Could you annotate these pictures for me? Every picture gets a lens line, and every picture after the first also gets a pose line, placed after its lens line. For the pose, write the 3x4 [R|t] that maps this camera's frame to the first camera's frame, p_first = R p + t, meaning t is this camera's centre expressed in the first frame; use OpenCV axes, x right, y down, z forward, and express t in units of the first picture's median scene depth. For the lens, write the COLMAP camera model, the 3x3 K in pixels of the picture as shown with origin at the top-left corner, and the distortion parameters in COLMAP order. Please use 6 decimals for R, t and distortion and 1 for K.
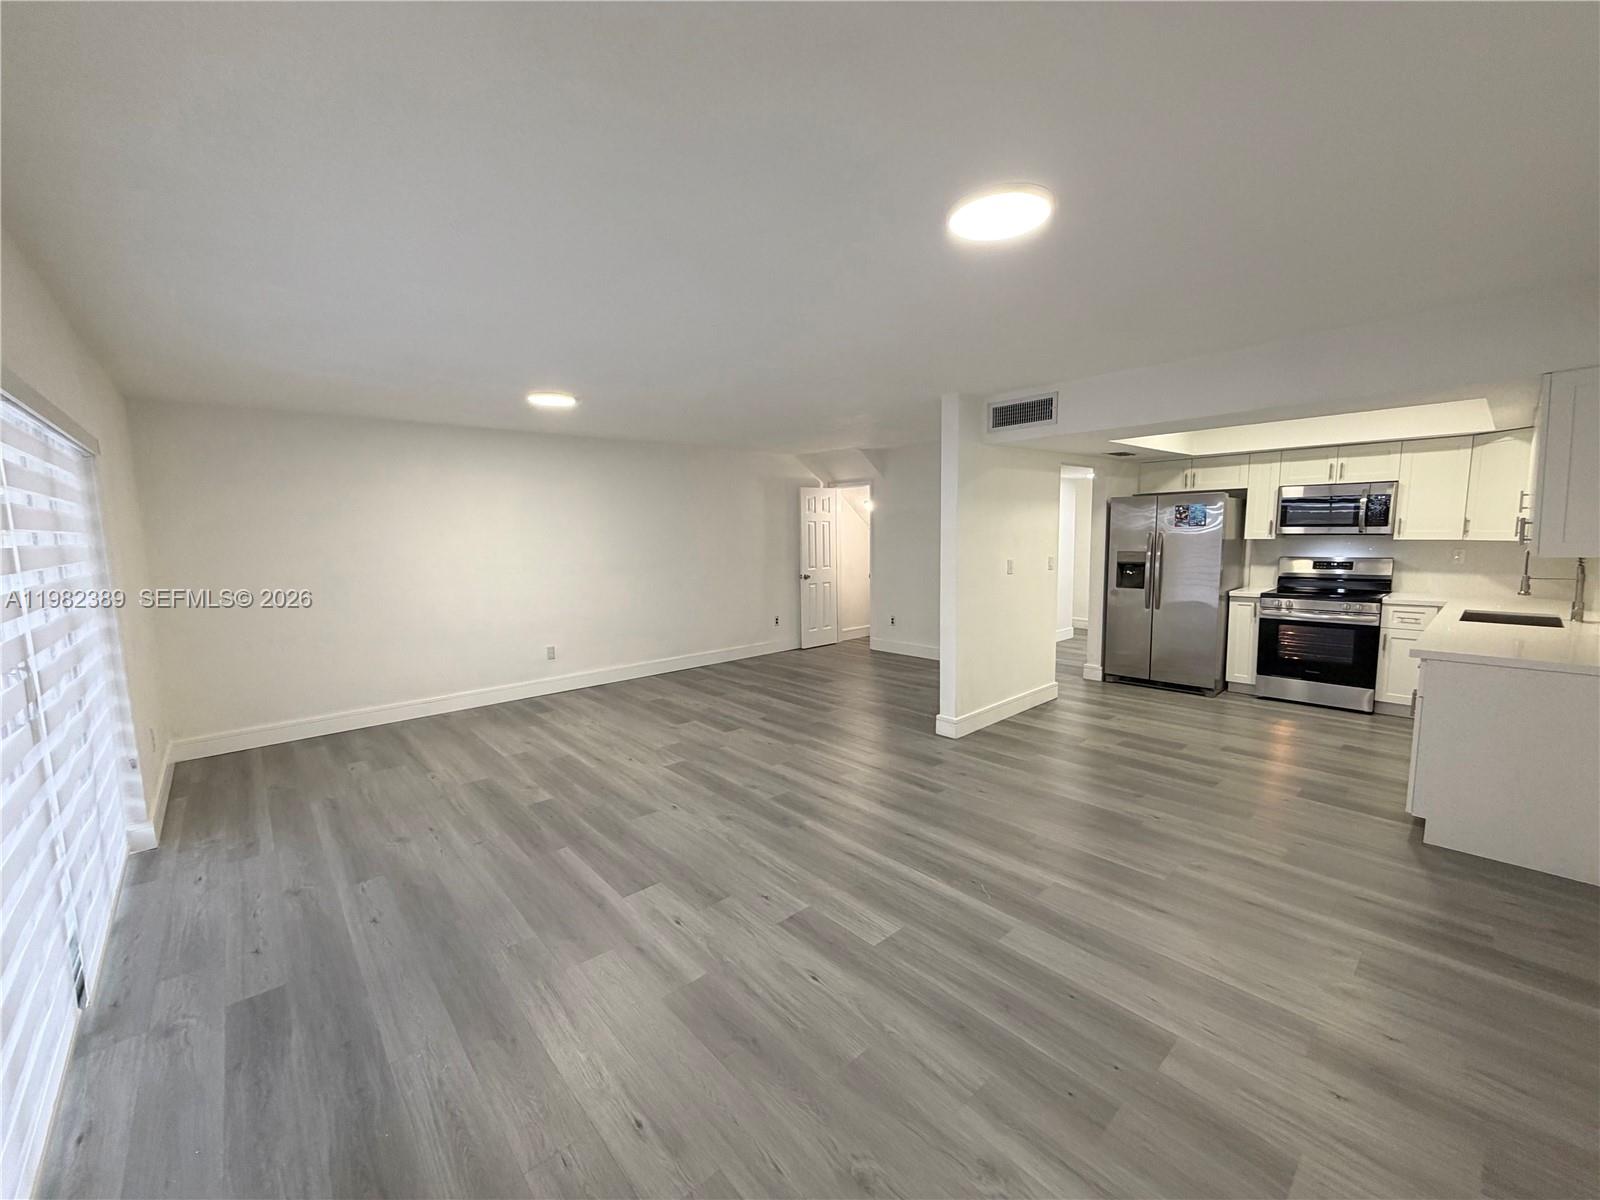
lens RADIAL K [[638.5, 0, 797.4], [0, 638.5, 602.9], [0, 0, 1]] dist [0.001855, -0.000307]
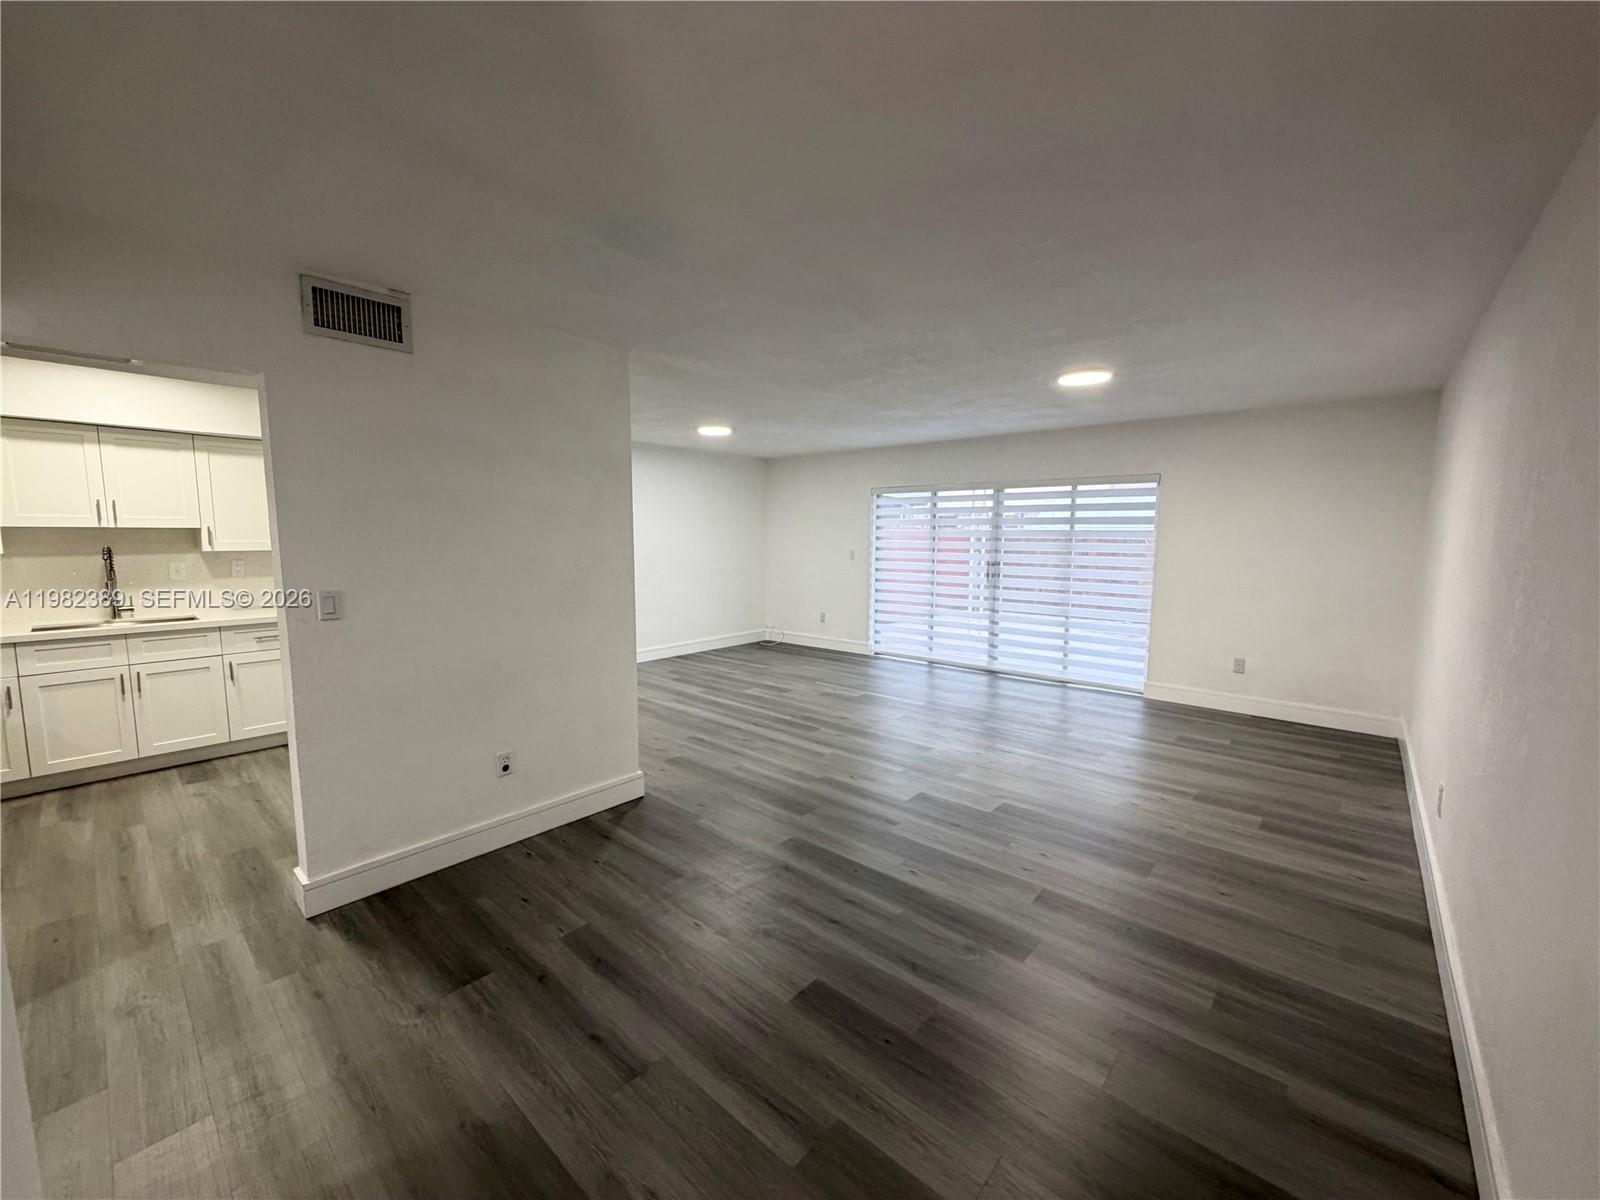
lens RADIAL K [[638.5, 0, 797.6], [0, 638.5, 603.3], [0, 0, 1]] dist [0.001855, -0.000307]
pose [[-0.993379, 0.028942, -0.111176, 0.108453], [0.003229, 0.974397, 0.224812, -0.183813], [0.114836, 0.222964, -0.968039, 1.646843]]
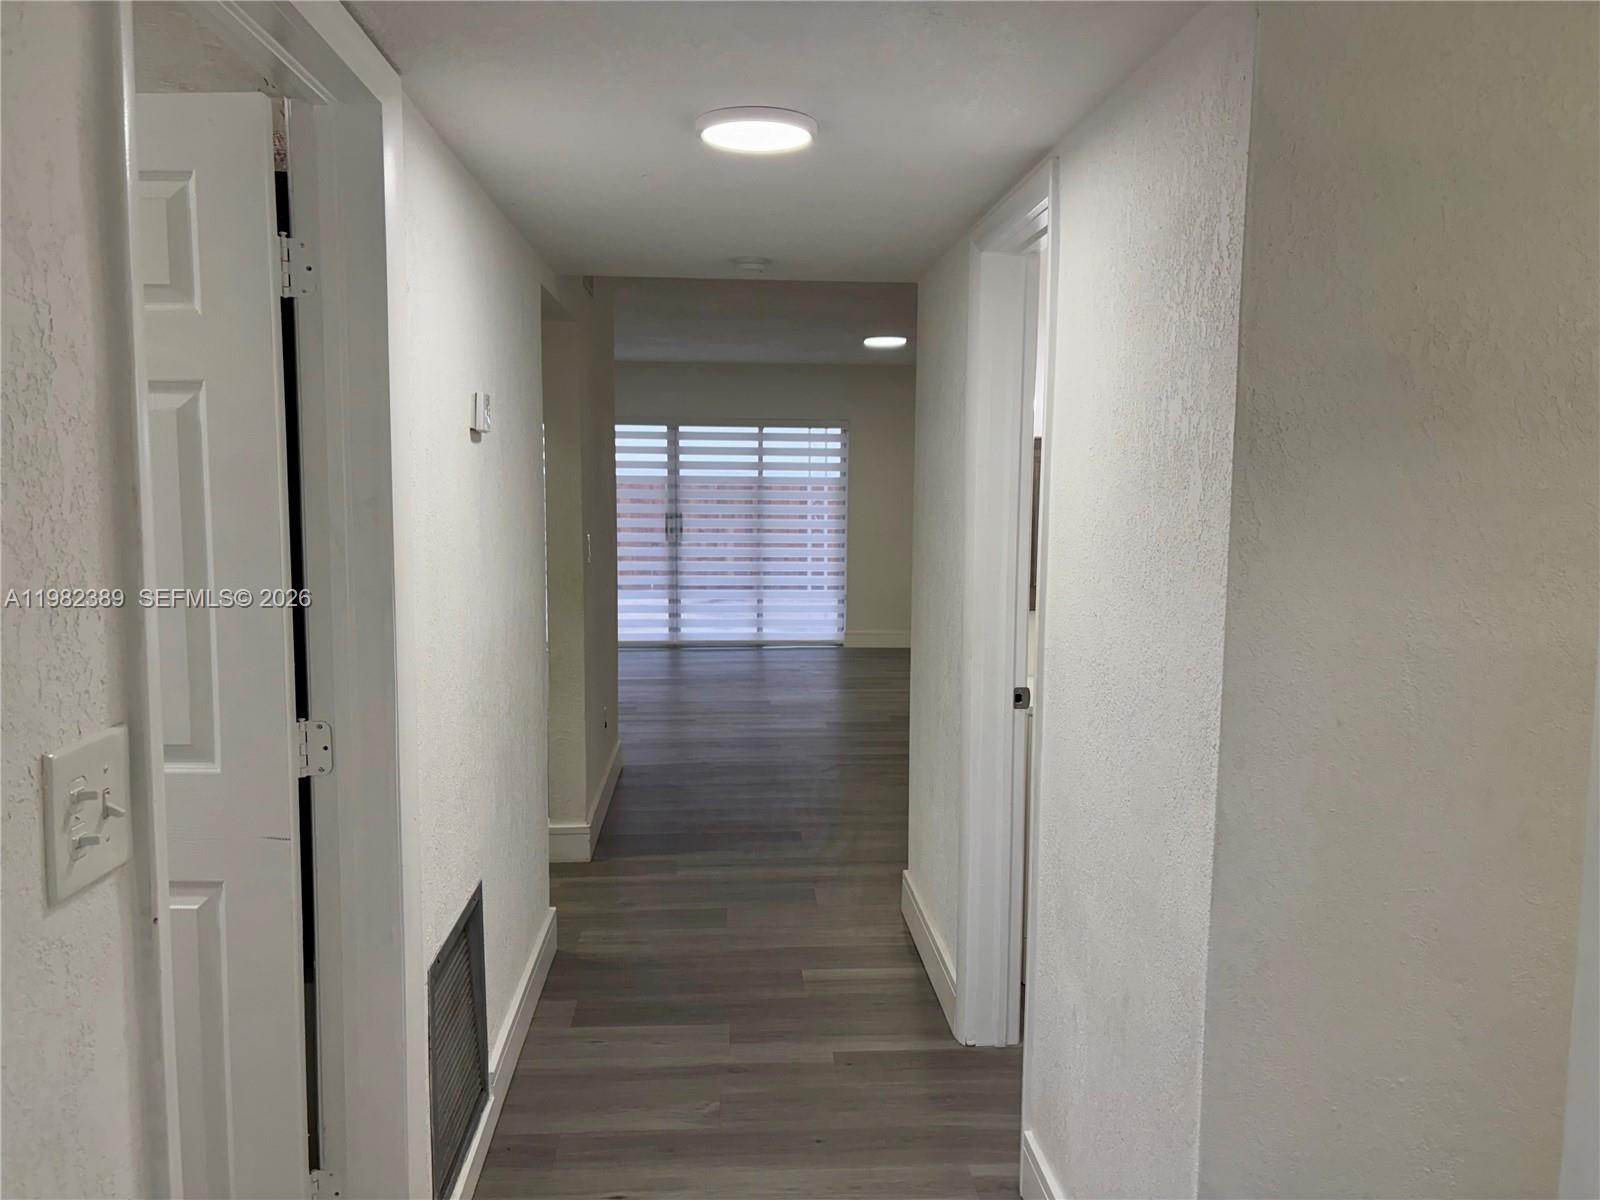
lens RADIAL K [[1205.1, 0, 809.1], [0, 1205.1, 591.0], [0, 0, 1]] dist [0.083344, -0.000113]
pose [[-0.612629, 0.086102, -0.785666, 1.068207], [-0.086061, 0.980871, 0.174601, -0.221557], [0.785671, 0.174581, -0.593500, 1.837773]]
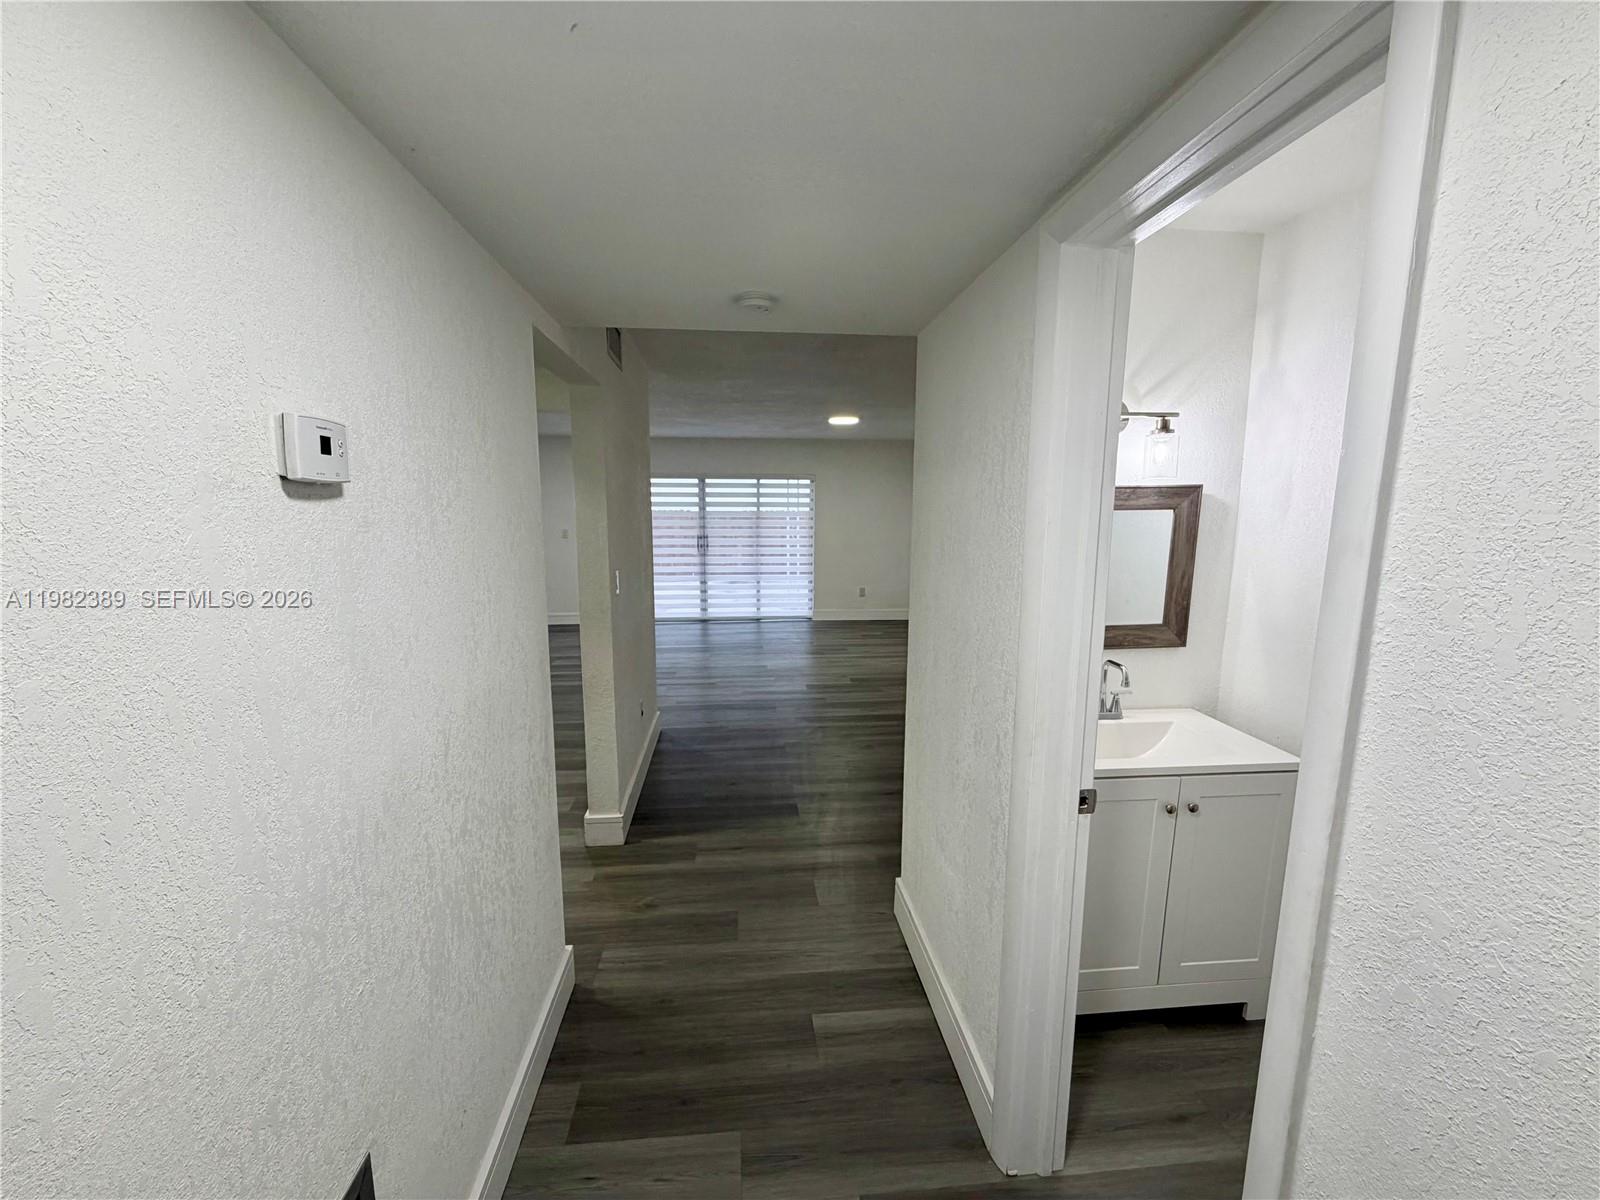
lens RADIAL K [[638.5, 0, 794.7], [0, 638.5, 598.8], [0, 0, 1]] dist [0.001855, -0.000307]
pose [[-0.596539, 0.128359, -0.792253, 0.792761], [-0.083577, 0.971826, 0.220384, -0.202120], [0.798220, 0.197682, -0.569005, 1.597945]]
